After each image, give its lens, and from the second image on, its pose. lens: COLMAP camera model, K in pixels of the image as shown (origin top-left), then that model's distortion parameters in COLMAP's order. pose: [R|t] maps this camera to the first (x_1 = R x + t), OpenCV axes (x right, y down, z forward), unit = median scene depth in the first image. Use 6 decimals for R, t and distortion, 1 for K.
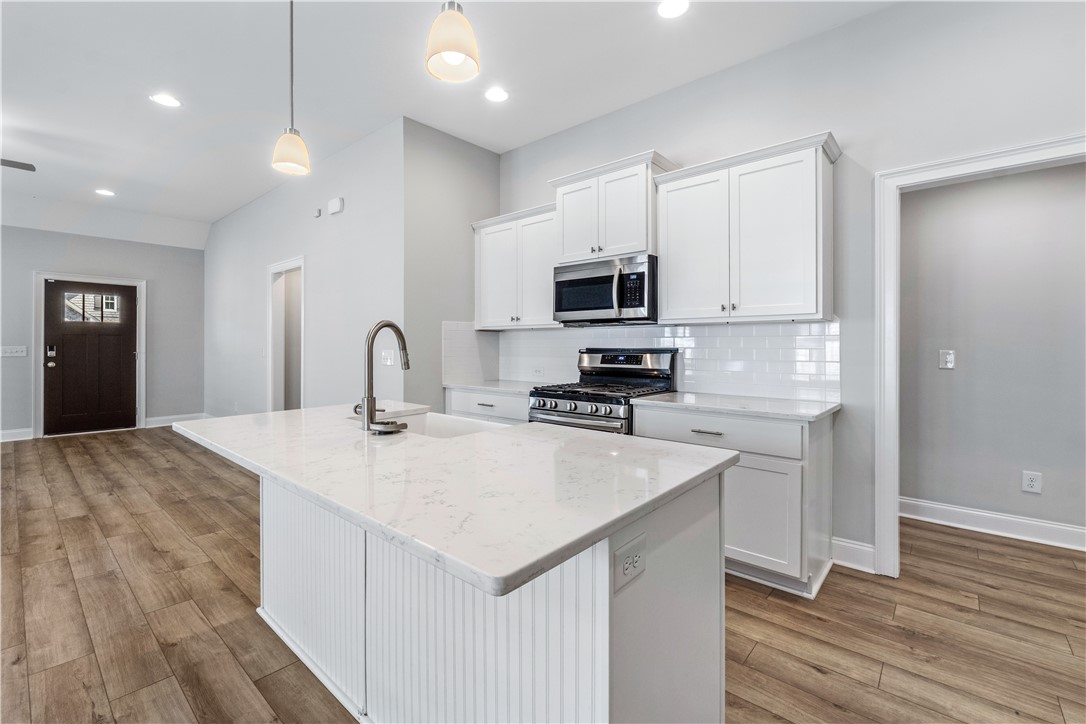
lens RADIAL K [[464.8, 0, 527.0], [0, 464.8, 342.5], [0, 0, 1]] dist [0.007057, 0.000060]
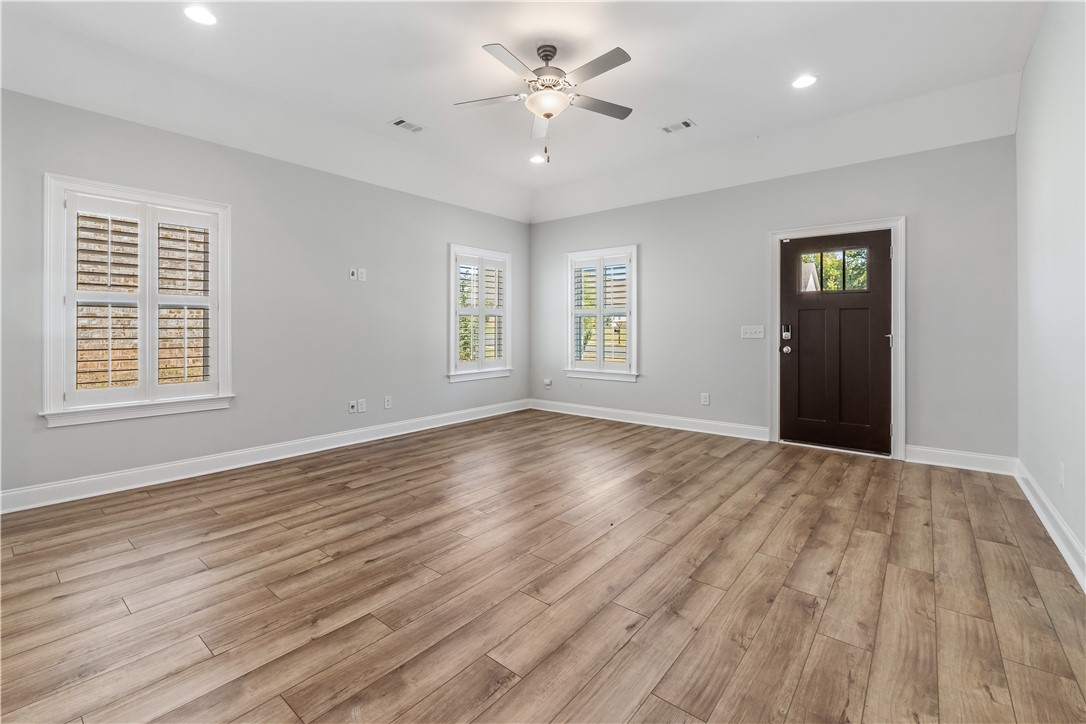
lens RADIAL K [[472.0, 0, 540.8], [0, 472.0, 326.4], [0, 0, 1]] dist [-0.006714, -0.000301]
pose [[0.047028, -0.005269, -0.998880, -0.437664], [0.001826, 0.999985, -0.005189, 0.020645], [0.998892, -0.001580, 0.047036, 0.944579]]
